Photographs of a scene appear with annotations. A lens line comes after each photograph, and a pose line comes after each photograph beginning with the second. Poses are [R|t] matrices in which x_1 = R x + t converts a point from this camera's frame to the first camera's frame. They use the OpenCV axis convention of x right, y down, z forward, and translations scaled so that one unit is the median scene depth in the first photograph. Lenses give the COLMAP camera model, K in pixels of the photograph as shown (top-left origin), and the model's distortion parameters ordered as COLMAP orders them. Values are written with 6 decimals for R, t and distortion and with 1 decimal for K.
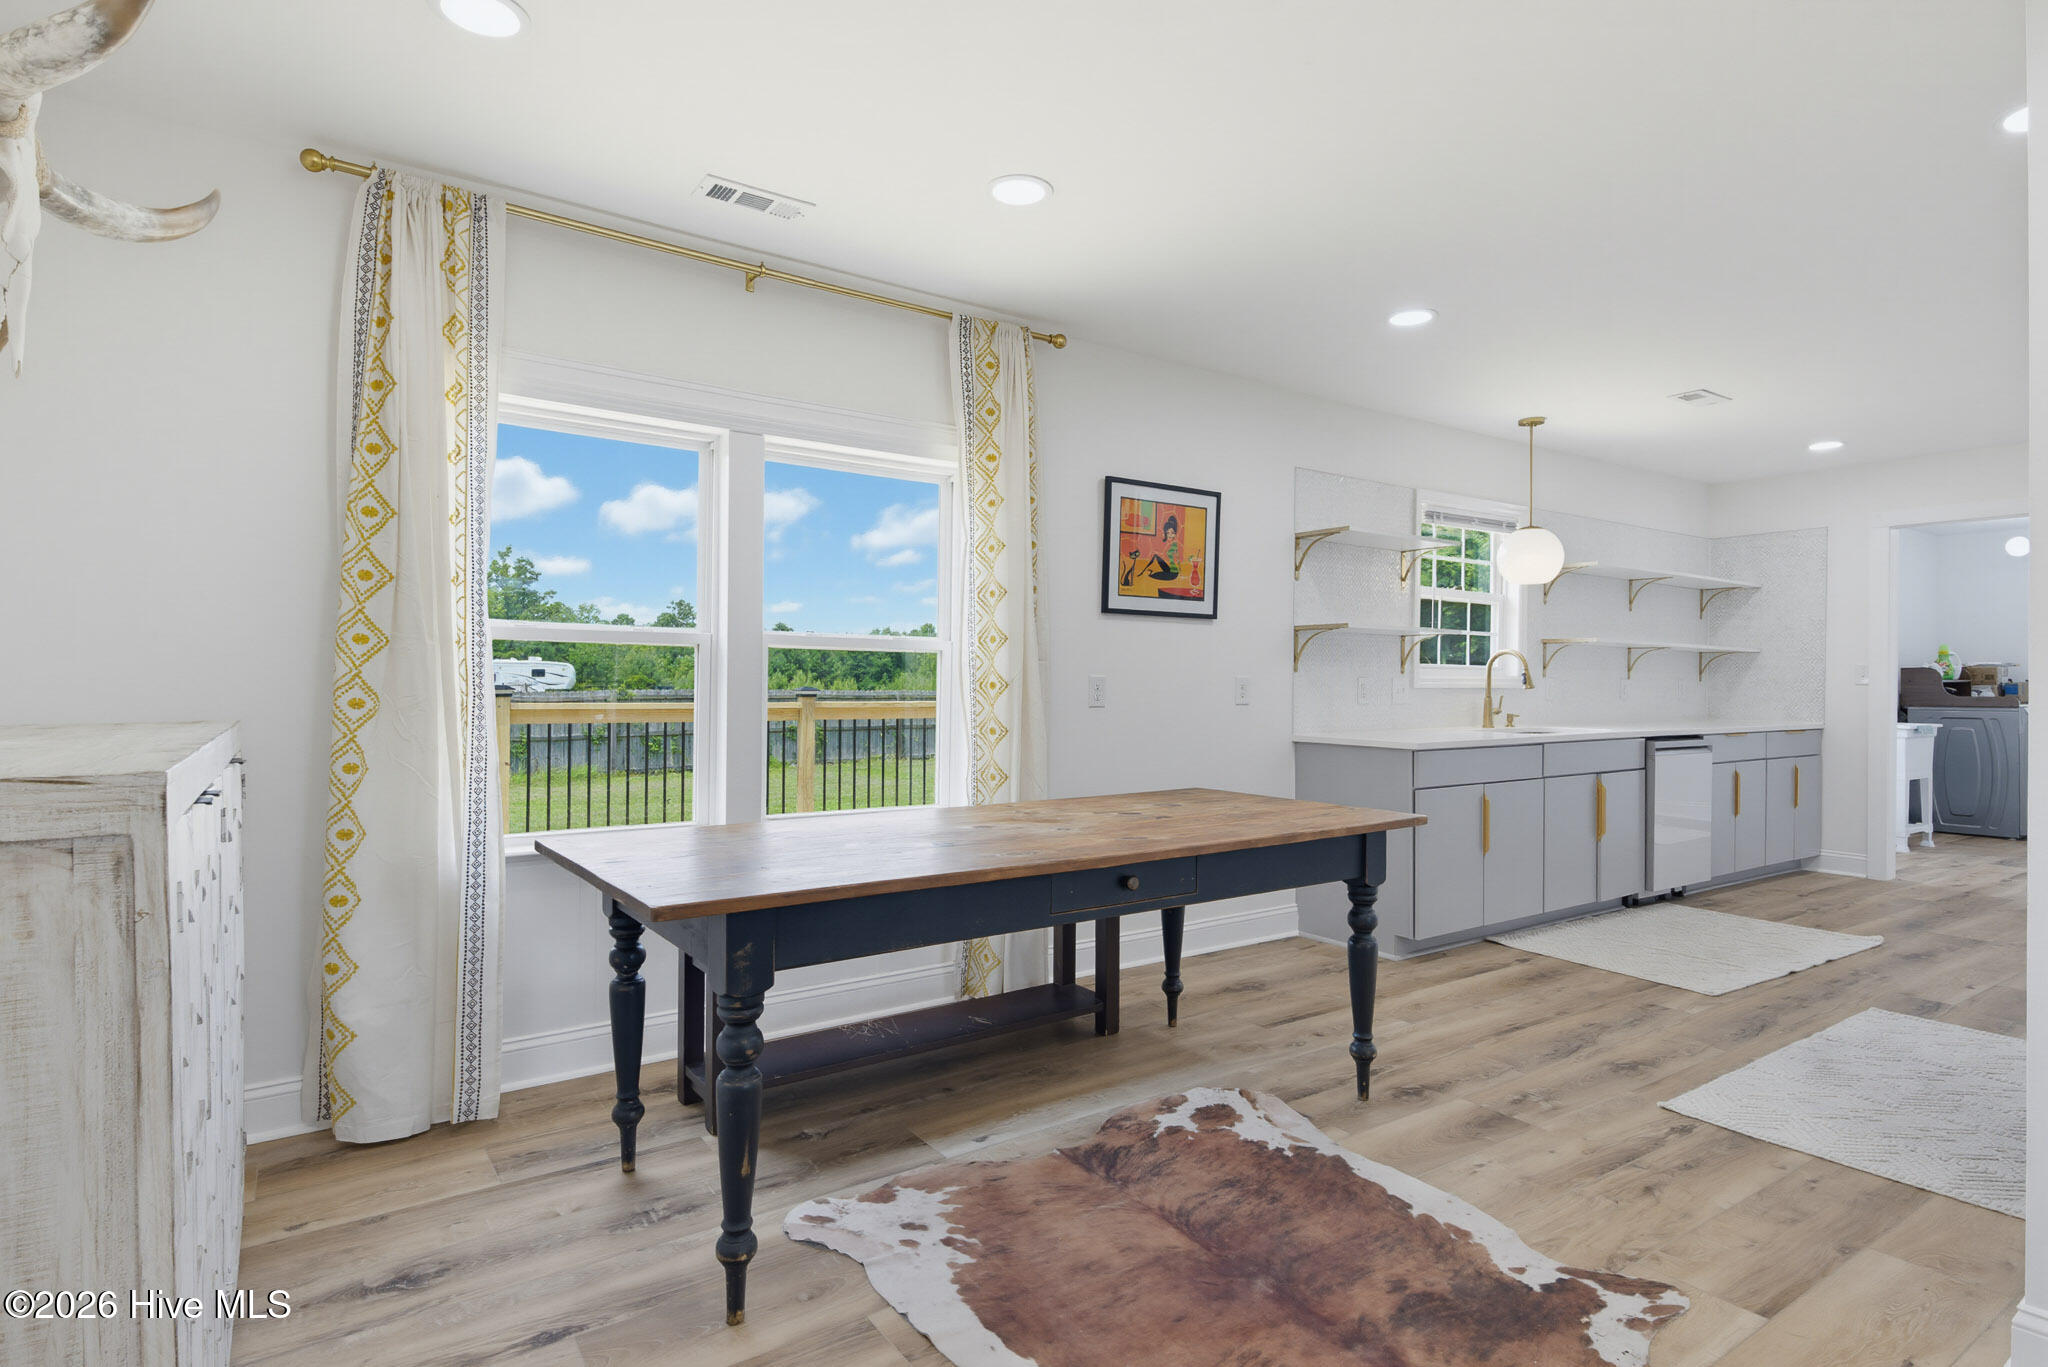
lens RADIAL K [[1069.3, 0, 1014.9], [0, 1069.3, 685.1], [0, 0, 1]] dist [0.022203, -0.003973]
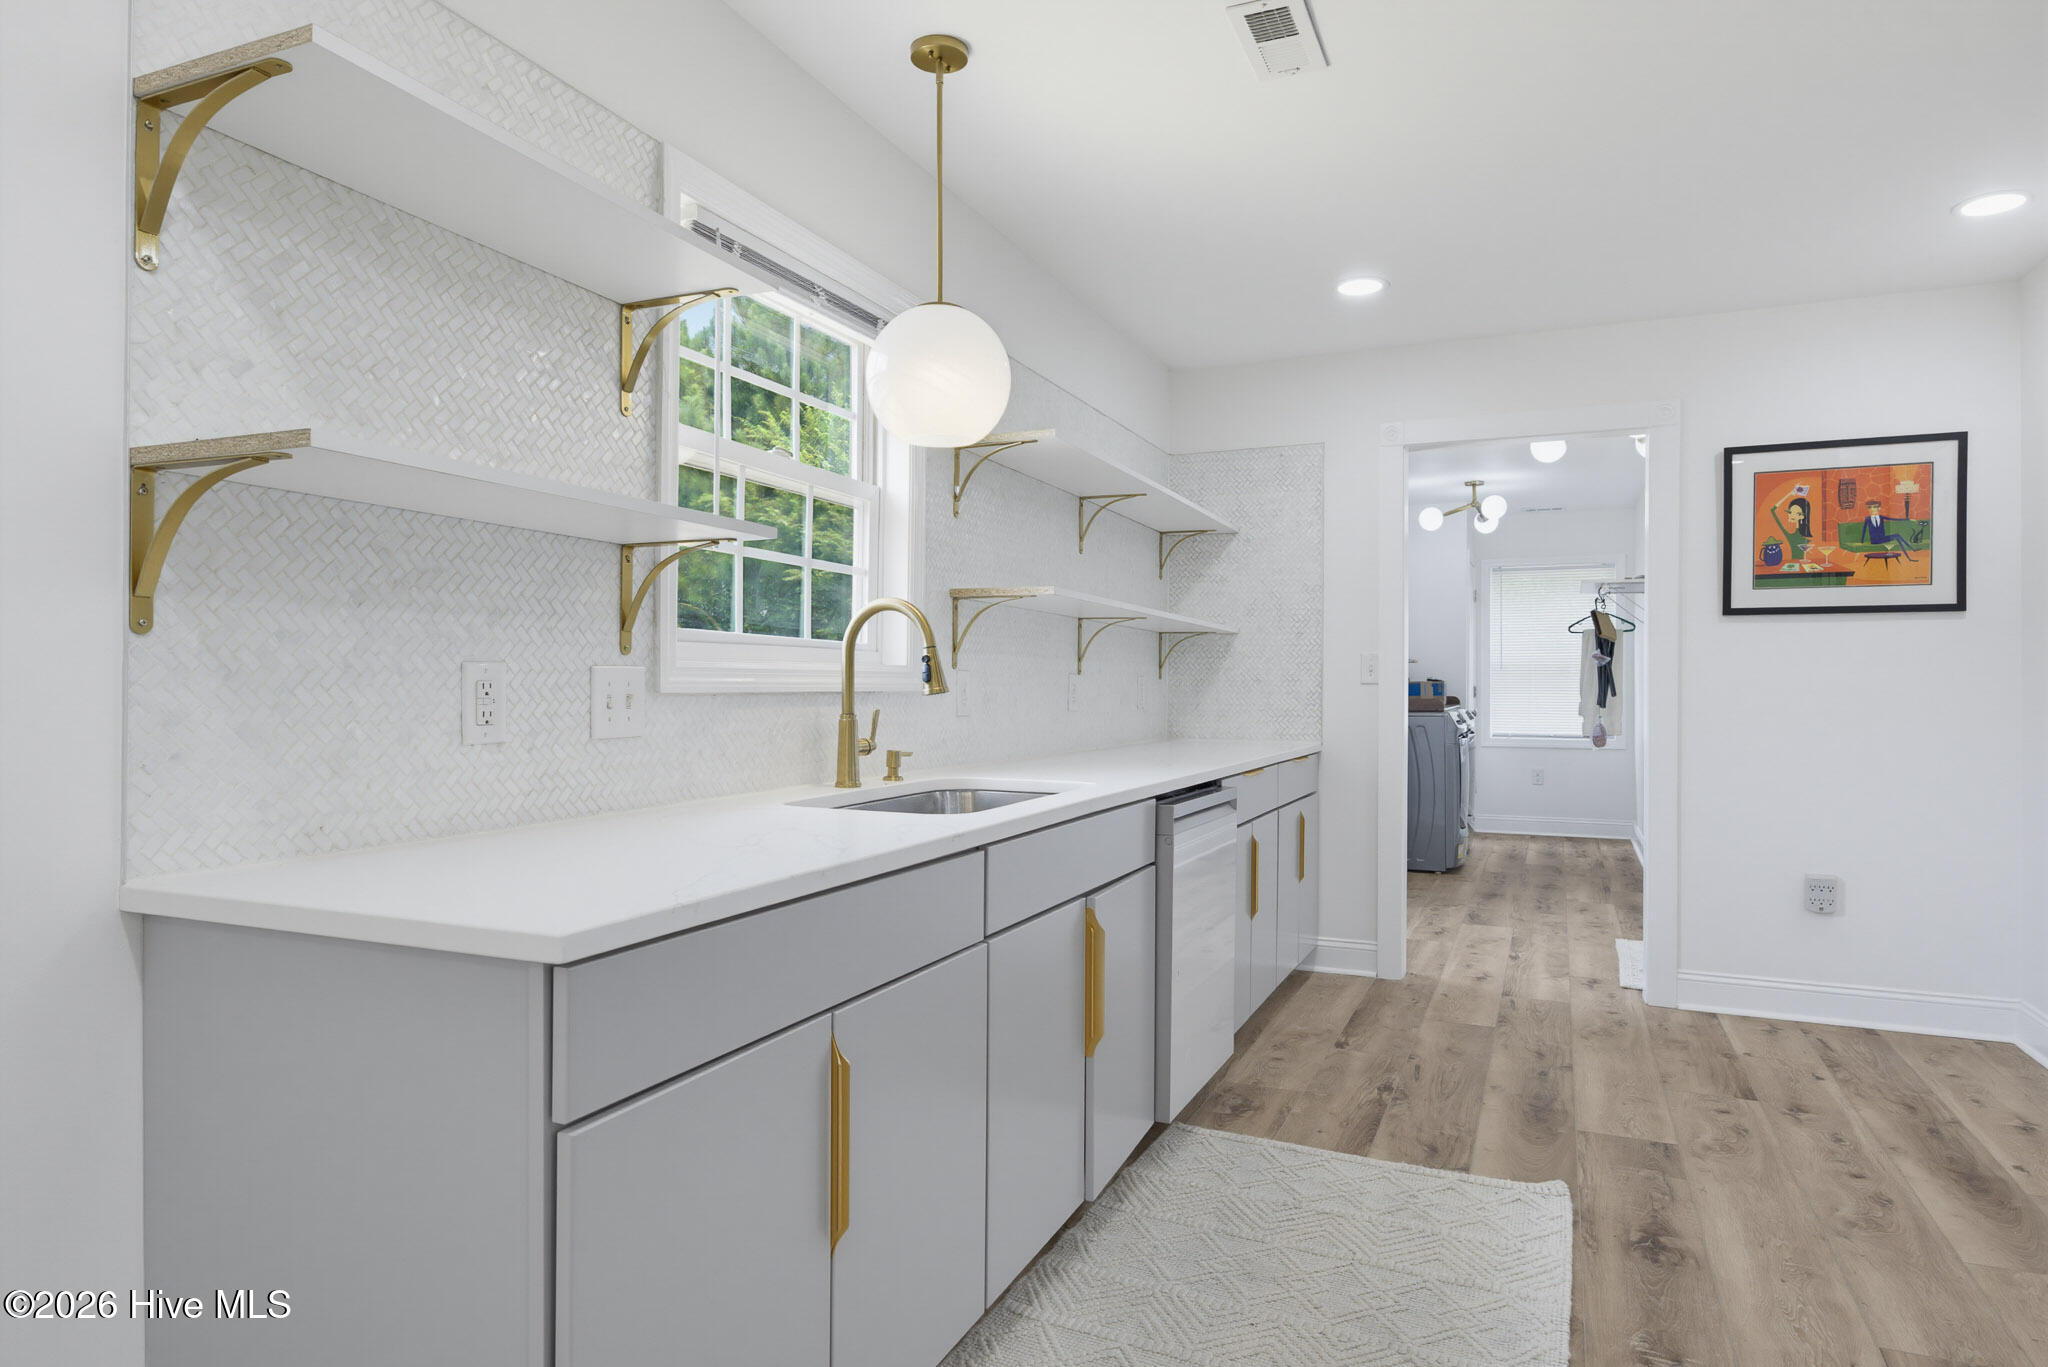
lens RADIAL K [[1181.1, 0, 1019.9], [0, 1181.1, 690.9], [0, 0, 1]] dist [-0.001519, -0.001171]
pose [[0.848118, -0.003914, 0.529793, 0.254195], [0.000159, 0.999975, 0.007133, -0.000717], [-0.529807, -0.005965, 0.848097, 0.574828]]
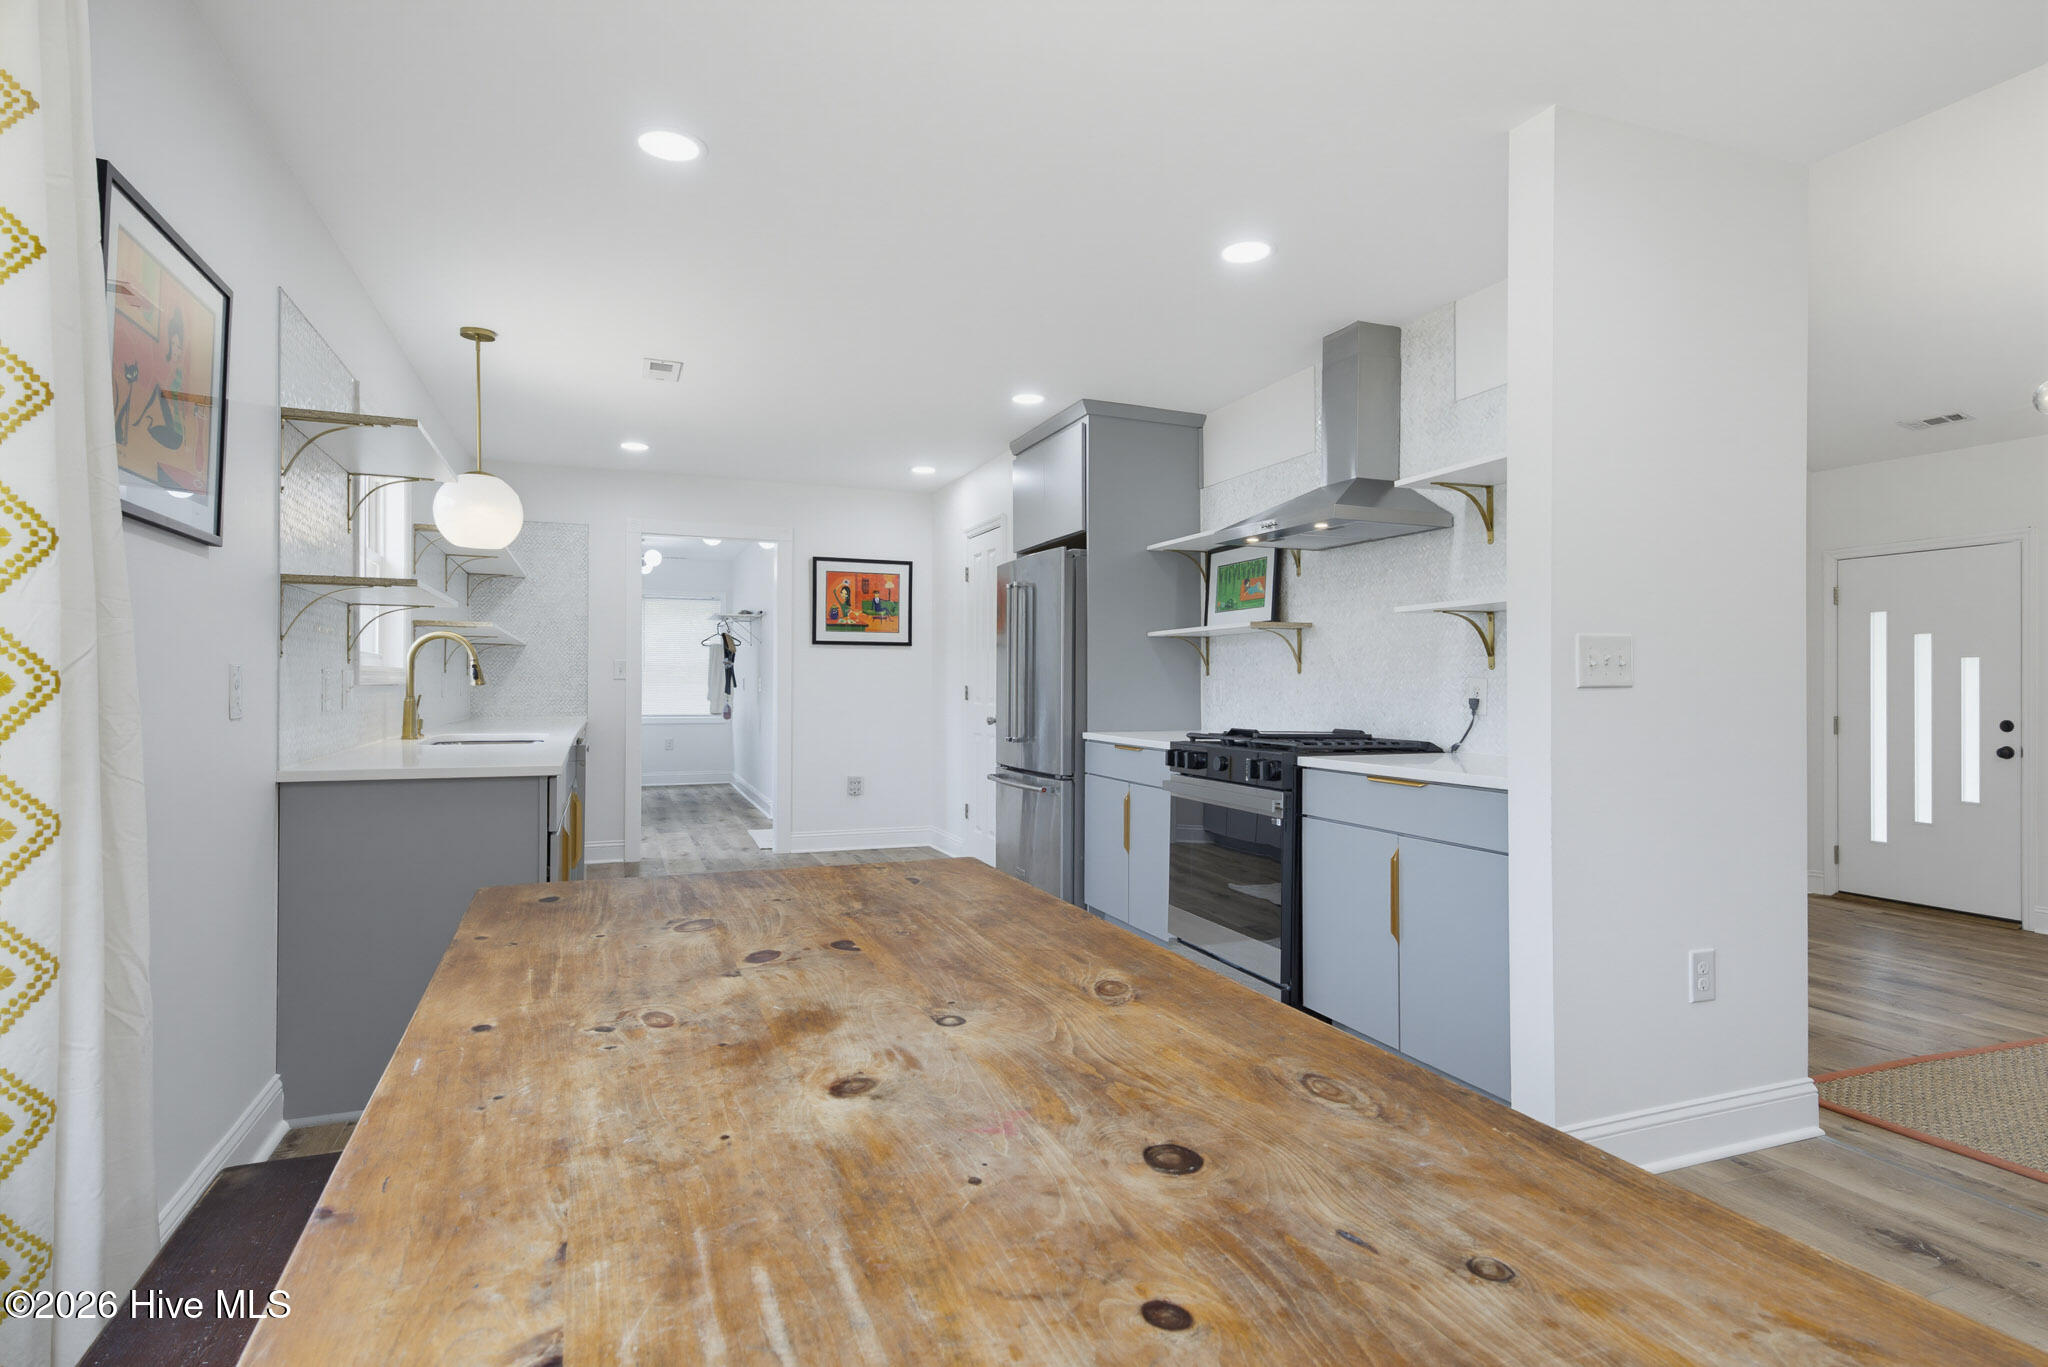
lens RADIAL K [[1069.3, 0, 1023.0], [0, 1069.3, 680.3], [0, 0, 1]] dist [0.022203, -0.003973]
pose [[0.219933, -0.001175, 0.975514, -0.173305], [-0.005786, 0.999980, 0.002509, -0.004142], [-0.975498, -0.006197, 0.219922, 0.440900]]
